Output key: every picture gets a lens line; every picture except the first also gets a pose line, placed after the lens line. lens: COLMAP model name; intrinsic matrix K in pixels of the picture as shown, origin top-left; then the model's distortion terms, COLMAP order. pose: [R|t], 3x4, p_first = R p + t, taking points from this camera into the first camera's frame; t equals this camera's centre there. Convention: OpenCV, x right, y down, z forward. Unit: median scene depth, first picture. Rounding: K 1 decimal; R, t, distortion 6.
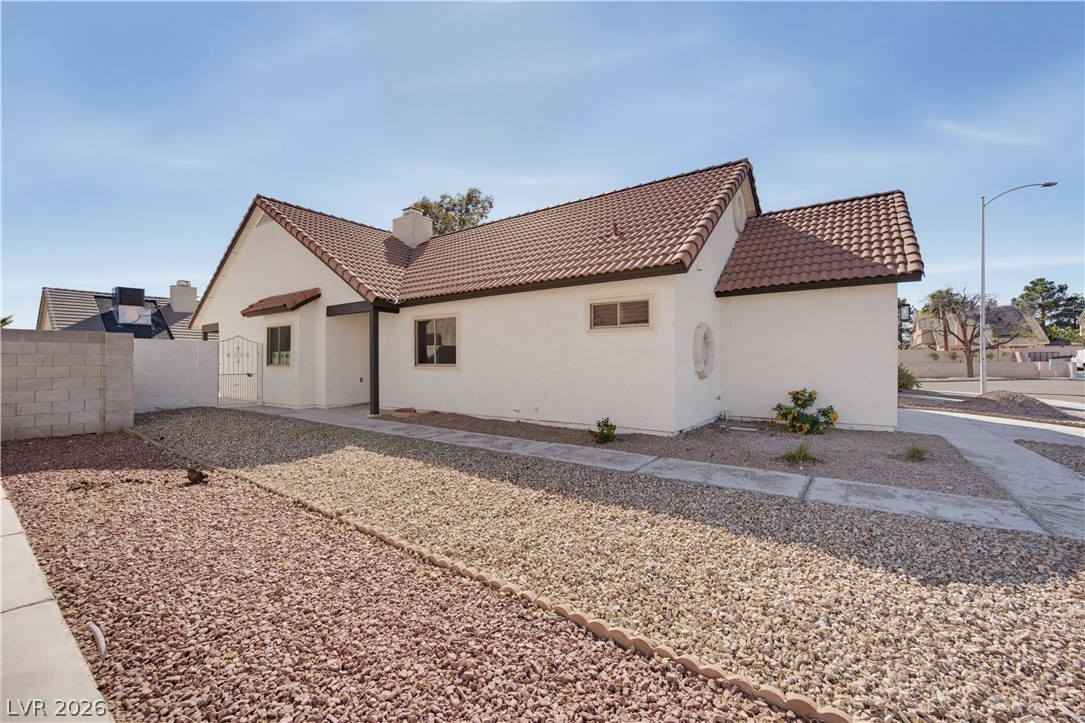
lens RADIAL K [[440.6, 0, 538.5], [0, 440.6, 360.7], [0, 0, 1]] dist [-0.023414, -0.000129]
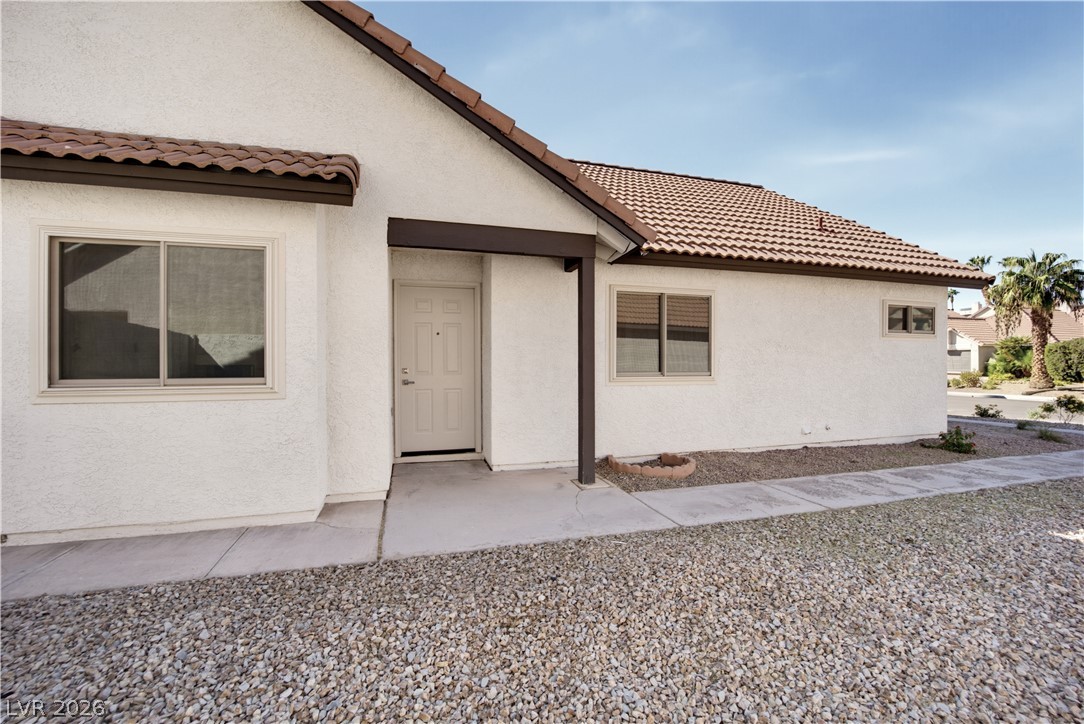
lens RADIAL K [[448.0, 0, 533.7], [0, 448.0, 363.2], [0, 0, 1]] dist [-0.020282, -0.000256]
pose [[0.600140, -0.003536, 0.799887, -0.784852], [0.001760, 0.999994, 0.003100, -0.008555], [-0.799893, -0.000453, 0.600142, 0.772859]]
